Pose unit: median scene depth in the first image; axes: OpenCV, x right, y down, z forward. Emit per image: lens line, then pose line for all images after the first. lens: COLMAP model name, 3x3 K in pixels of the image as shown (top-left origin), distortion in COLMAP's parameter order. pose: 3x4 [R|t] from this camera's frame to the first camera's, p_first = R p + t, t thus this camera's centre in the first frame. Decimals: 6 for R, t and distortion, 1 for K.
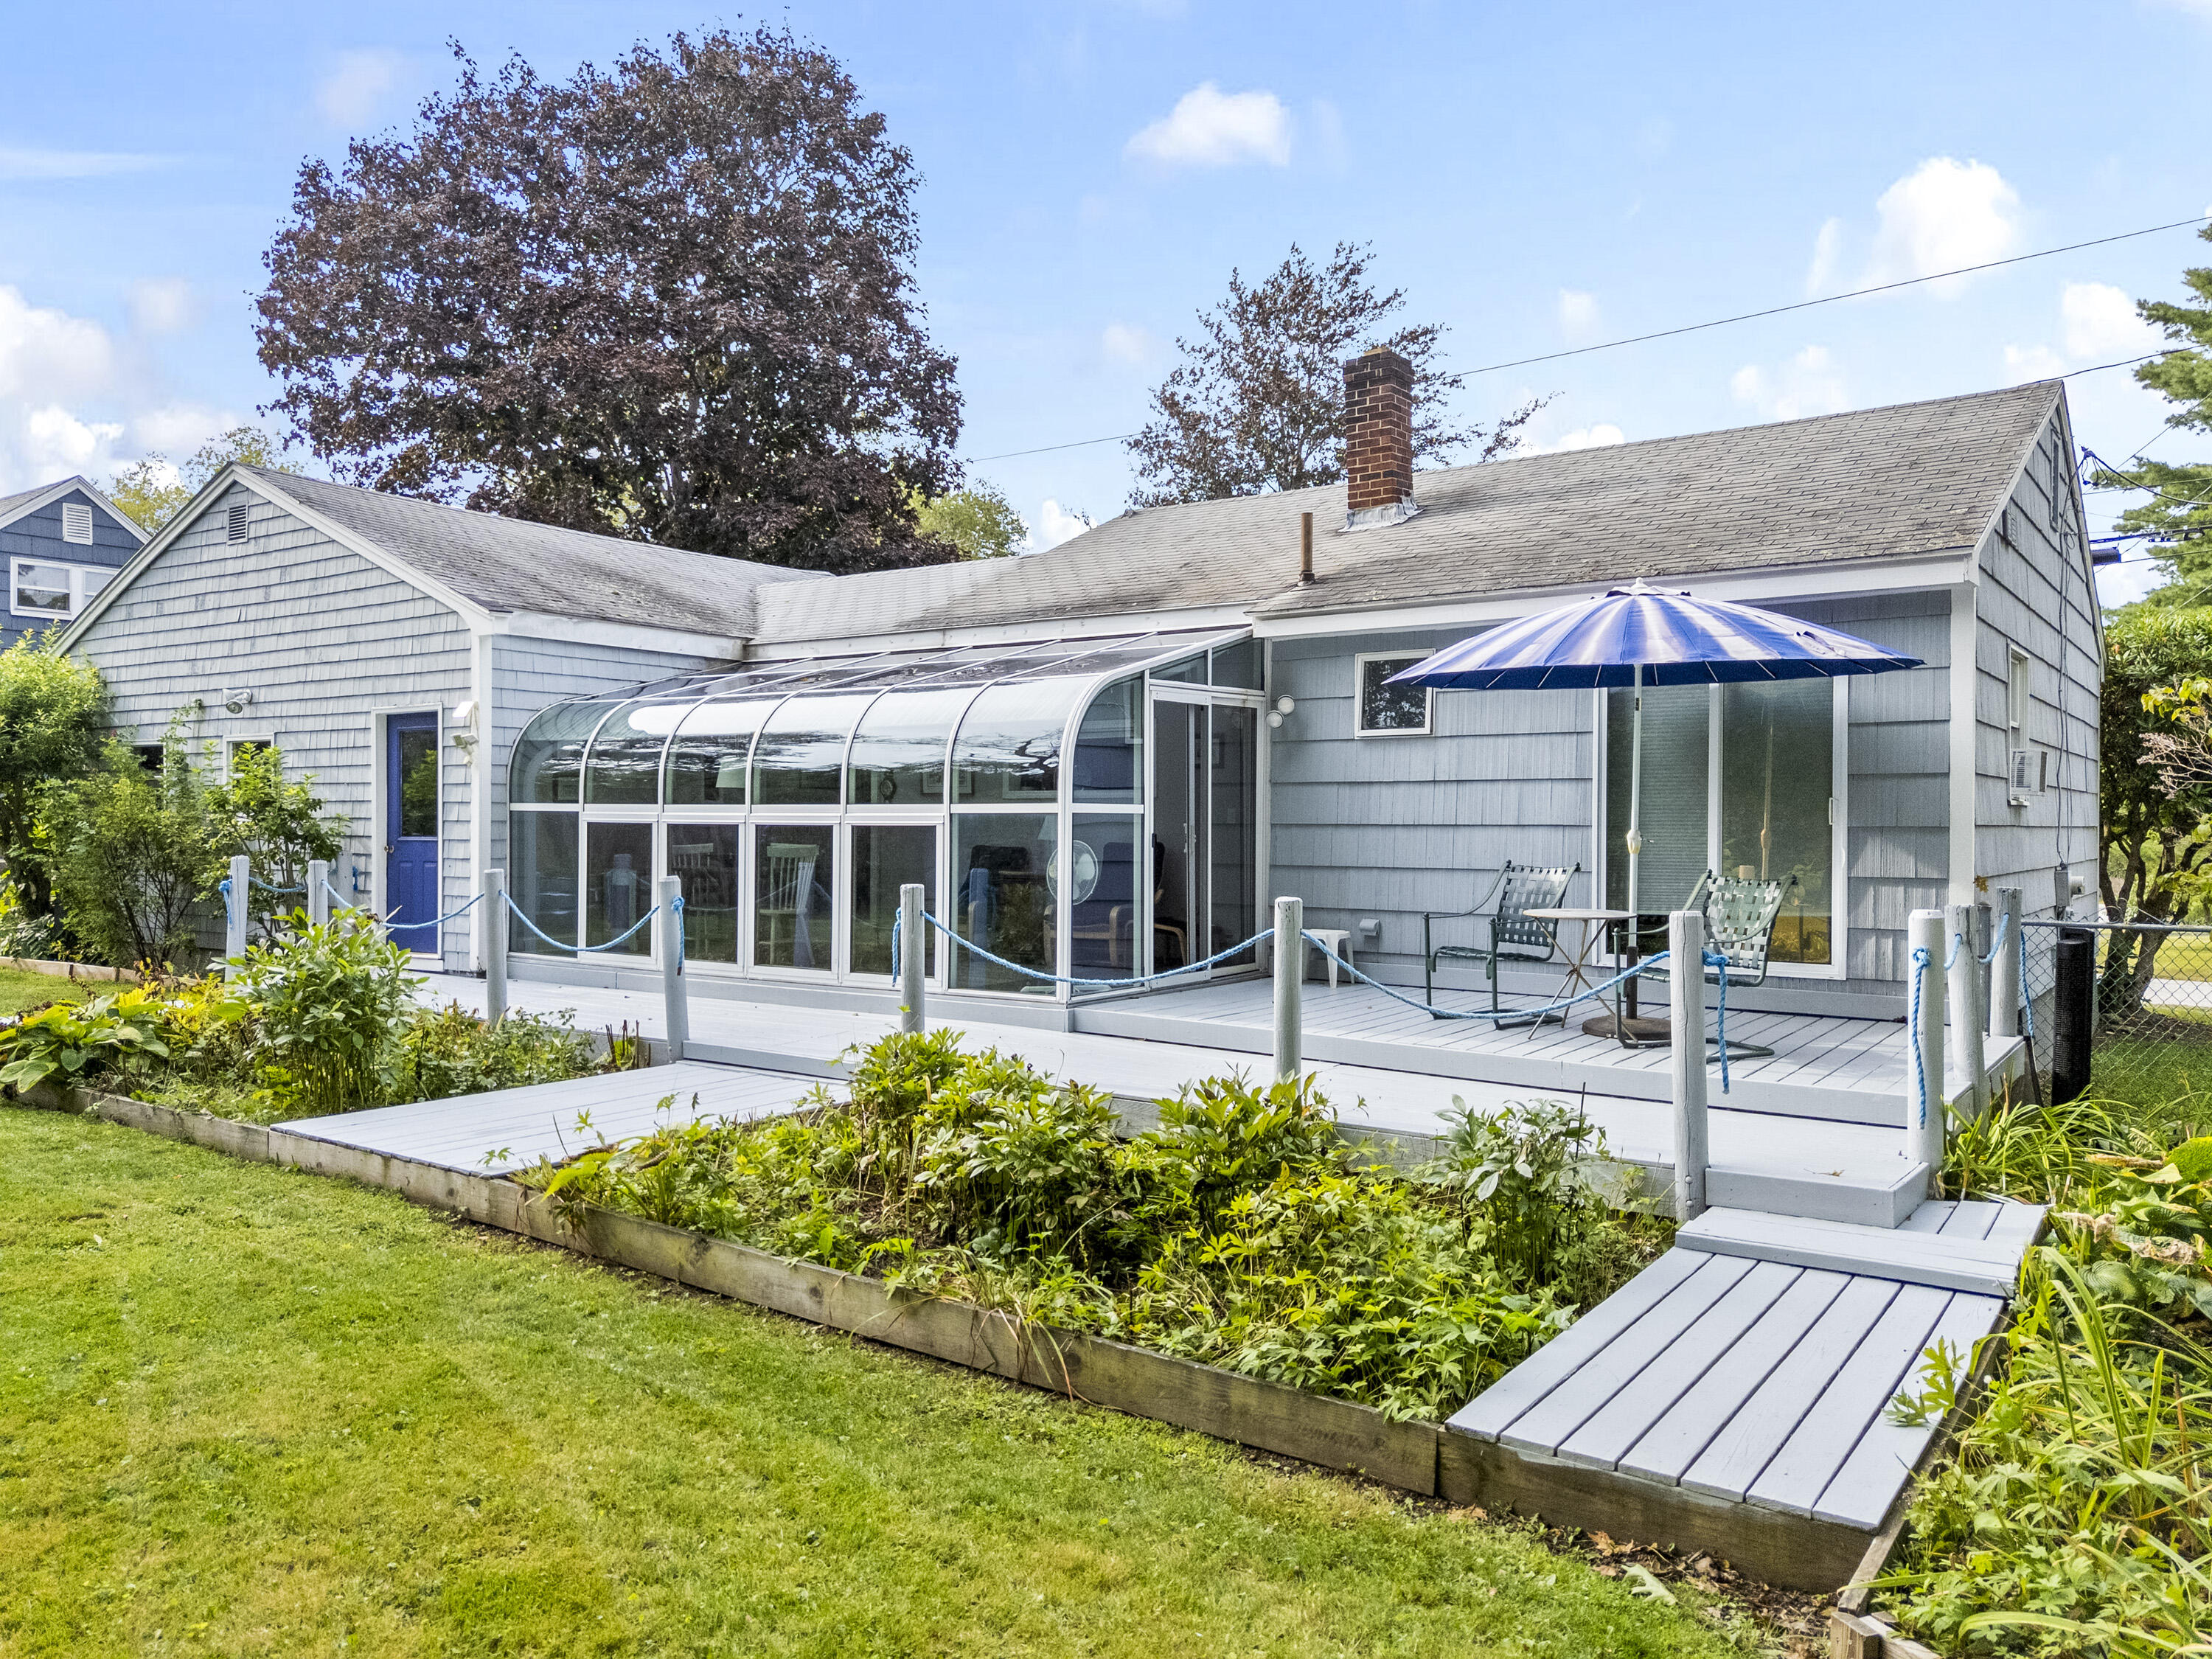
lens RADIAL K [[1610.6, 0, 1106.0], [0, 1610.6, 829.5], [0, 0, 1]] dist [0.085425, -0.117041]
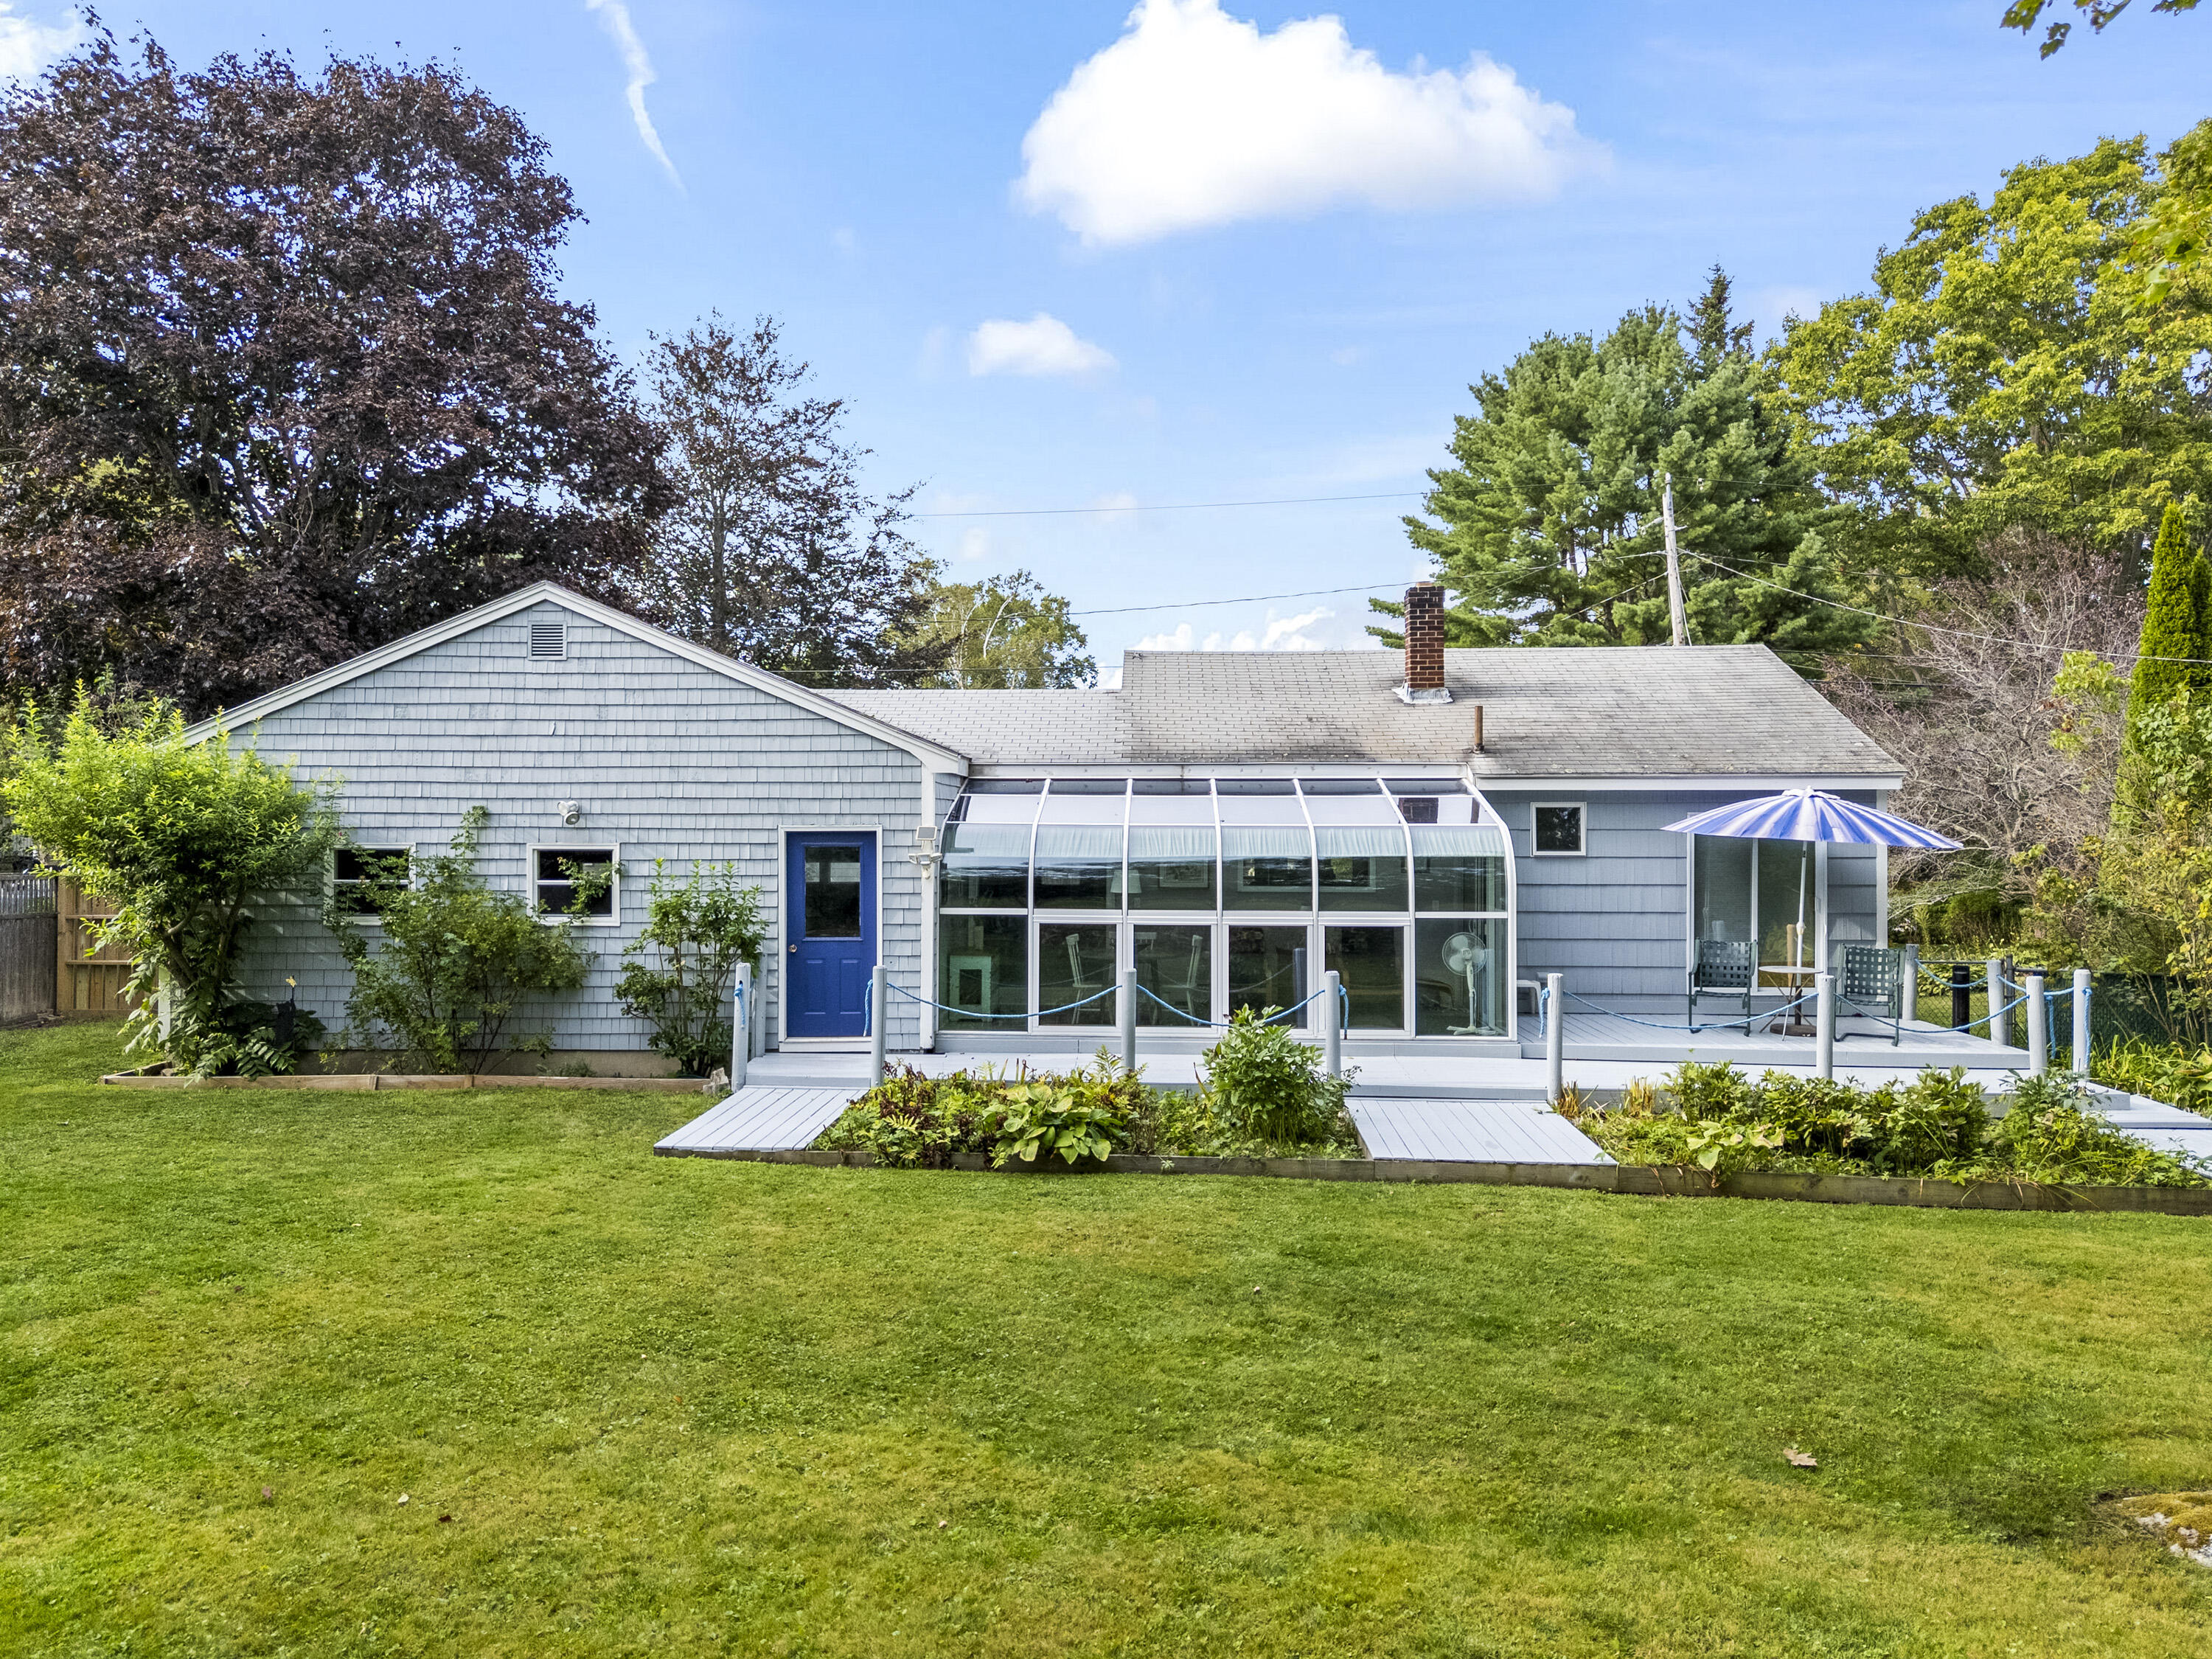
lens RADIAL K [[1610.6, 0, 1106.0], [0, 1610.6, 829.5], [0, 0, 1]] dist [0.085425, -0.117041]
pose [[0.836386, -0.004905, 0.548118, -0.931848], [0.004538, 0.999988, 0.002025, -0.077640], [-0.548122, 0.000793, 0.836398, -0.077350]]
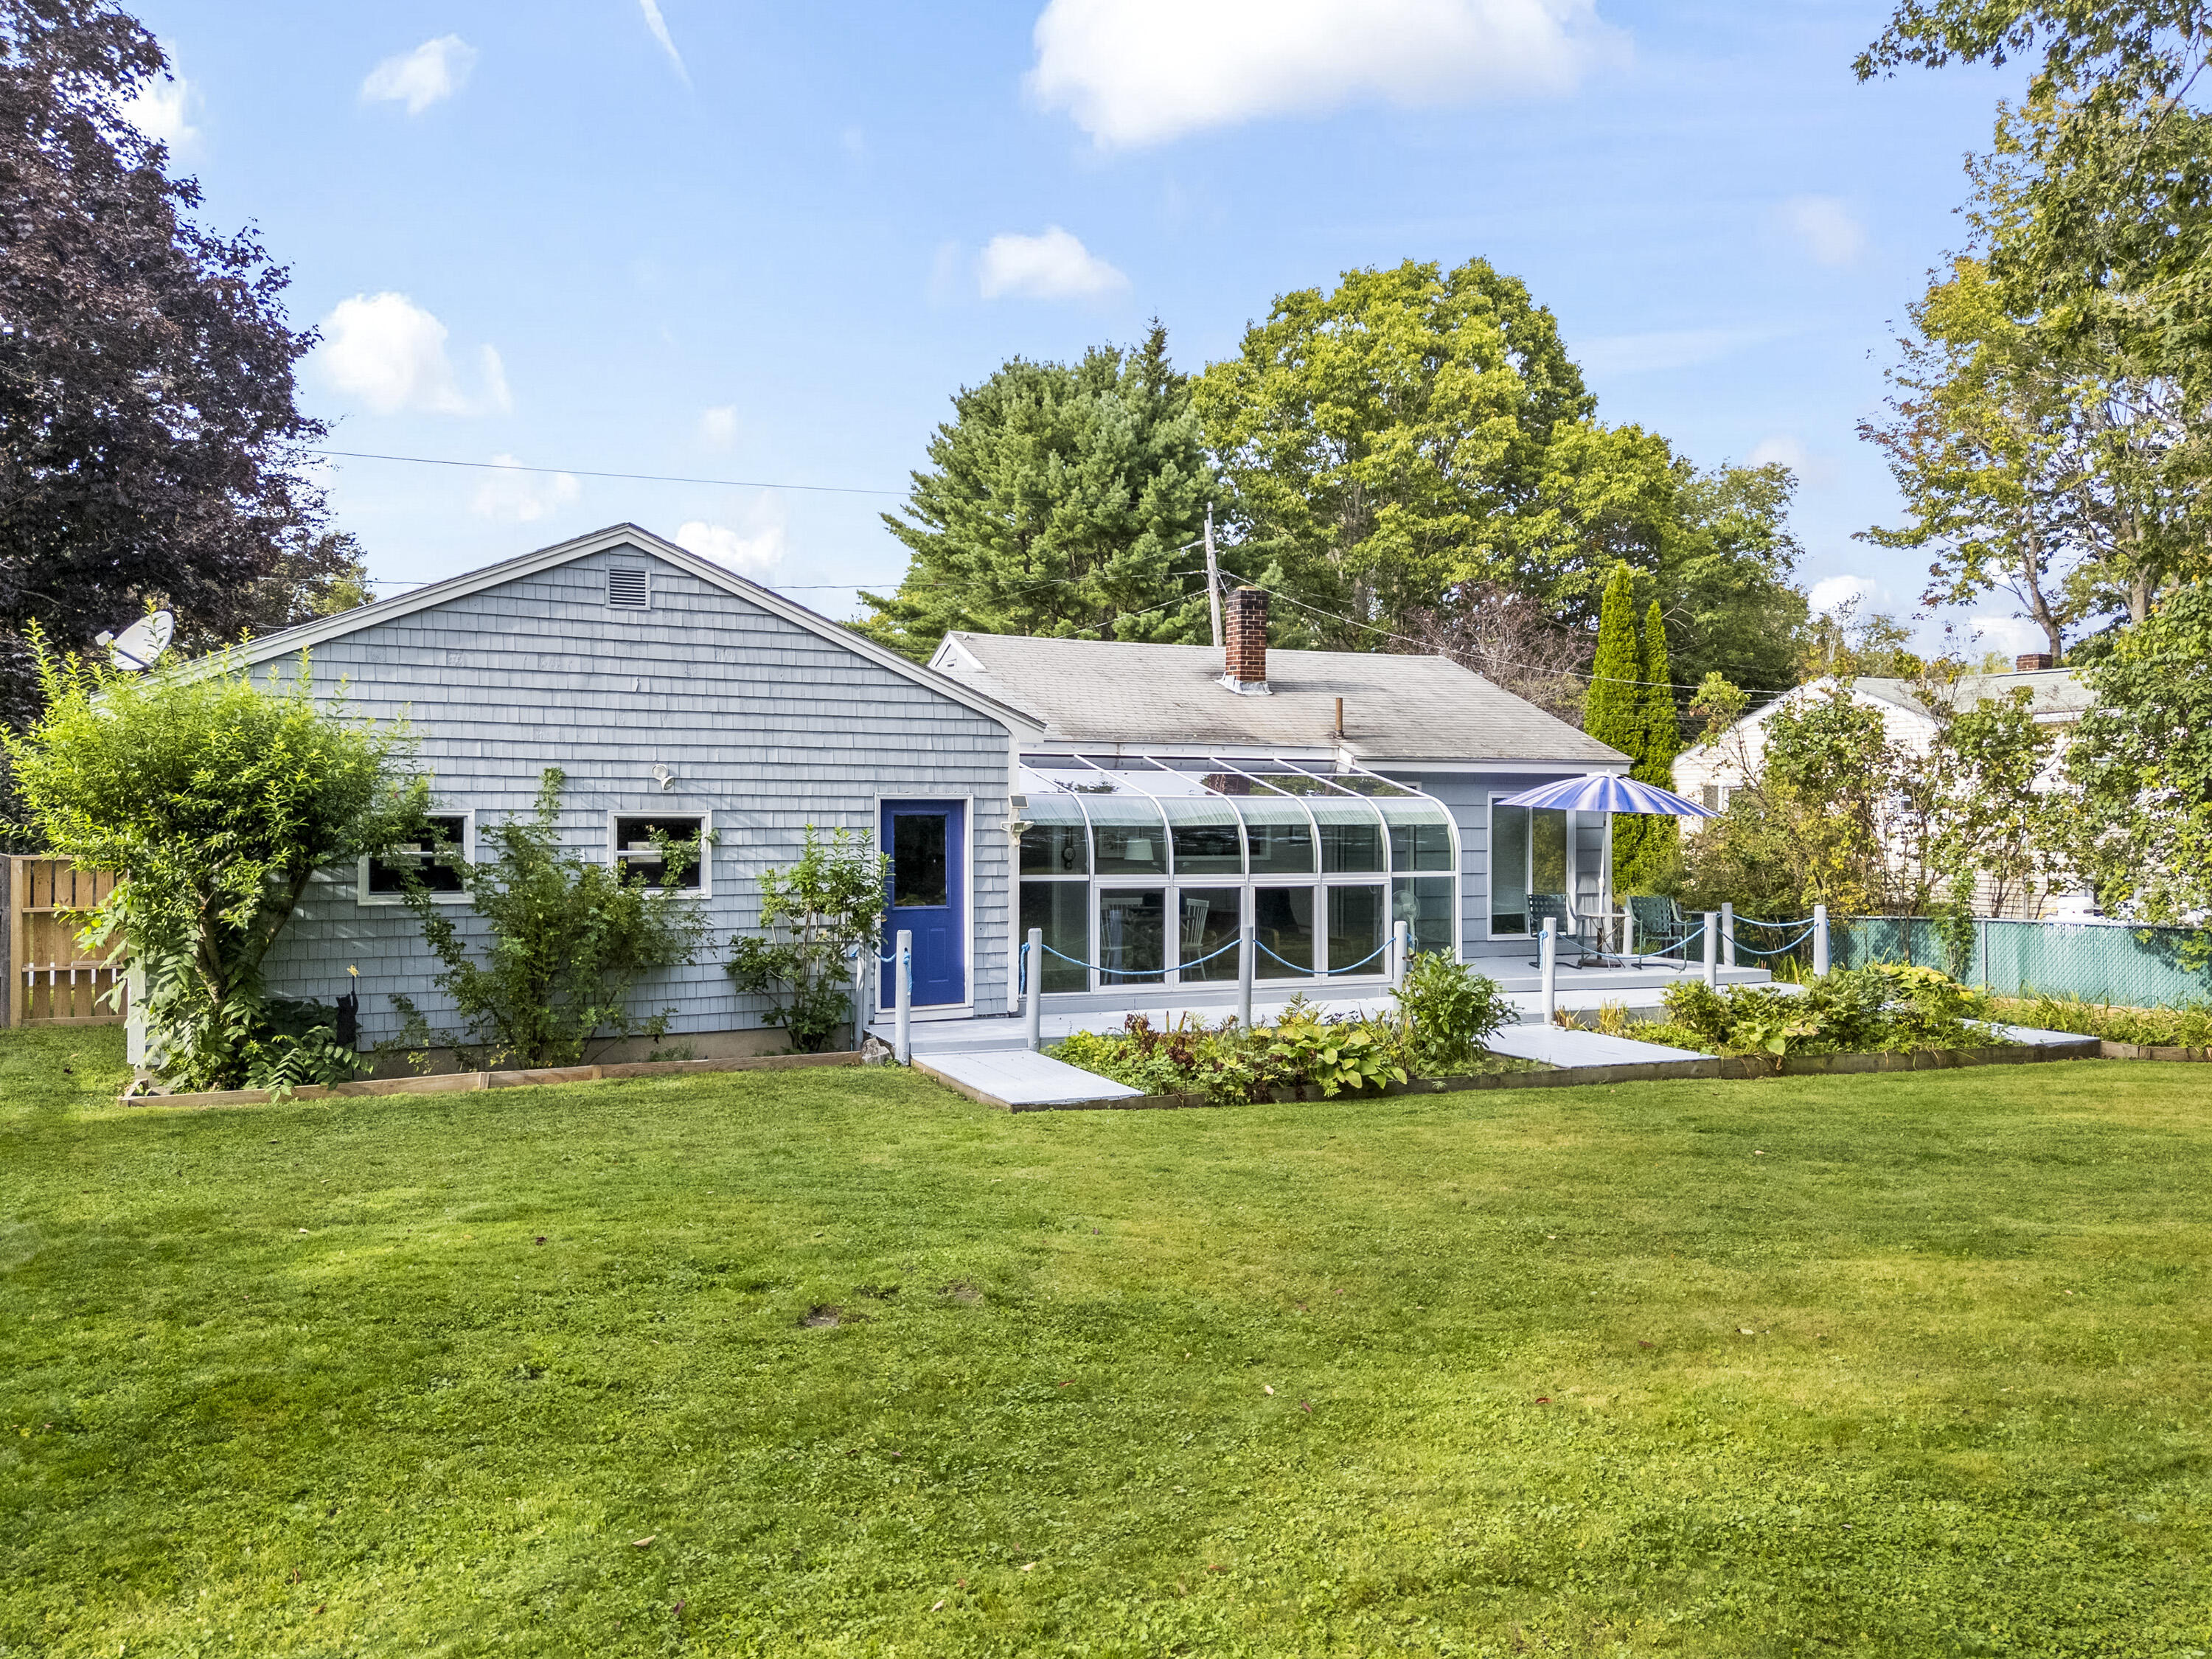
lens RADIAL K [[1610.6, 0, 1106.0], [0, 1610.6, 829.5], [0, 0, 1]] dist [0.085425, -0.117041]
pose [[0.483922, -0.006943, 0.875084, -1.424445], [0.004279, 0.999975, 0.005568, -0.058583], [-0.875101, 0.001050, 0.483939, 0.344574]]
